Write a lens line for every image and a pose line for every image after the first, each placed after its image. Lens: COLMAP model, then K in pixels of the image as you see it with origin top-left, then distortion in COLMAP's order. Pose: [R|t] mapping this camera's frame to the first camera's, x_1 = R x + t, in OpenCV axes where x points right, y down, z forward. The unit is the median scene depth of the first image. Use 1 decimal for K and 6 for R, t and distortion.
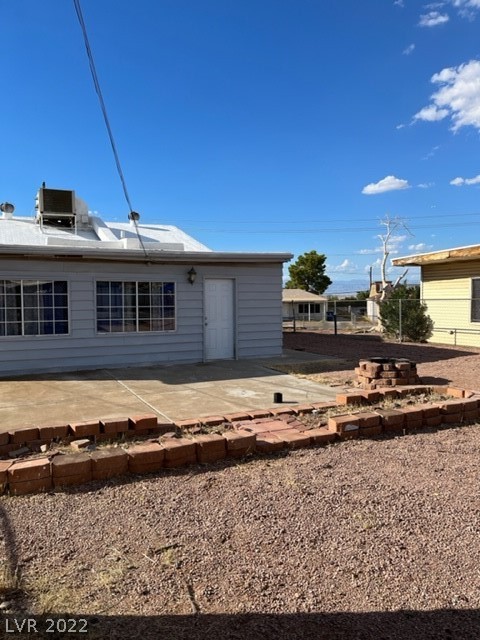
lens RADIAL K [[476.7, 0, 240.0], [0, 476.7, 320.0], [0, 0, 1]] dist [0.052343, -0.086100]
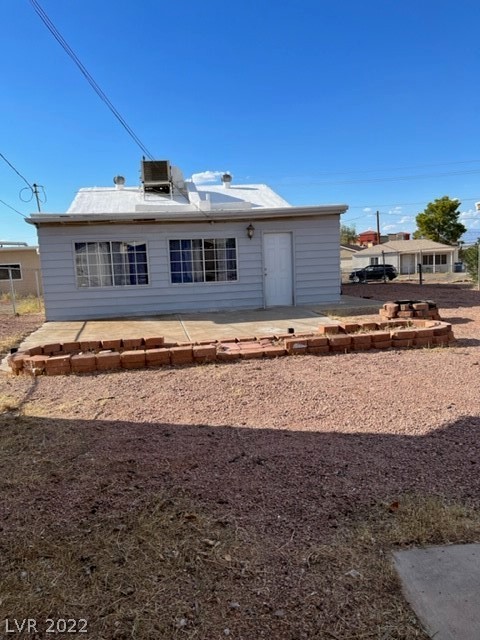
lens RADIAL K [[476.7, 0, 240.0], [0, 476.7, 320.0], [0, 0, 1]] dist [0.052343, -0.086100]
pose [[0.963044, -0.000418, -0.269345, 0.178240], [0.024566, 0.995967, 0.086292, 0.017799], [0.268223, -0.089719, 0.959170, -0.106600]]
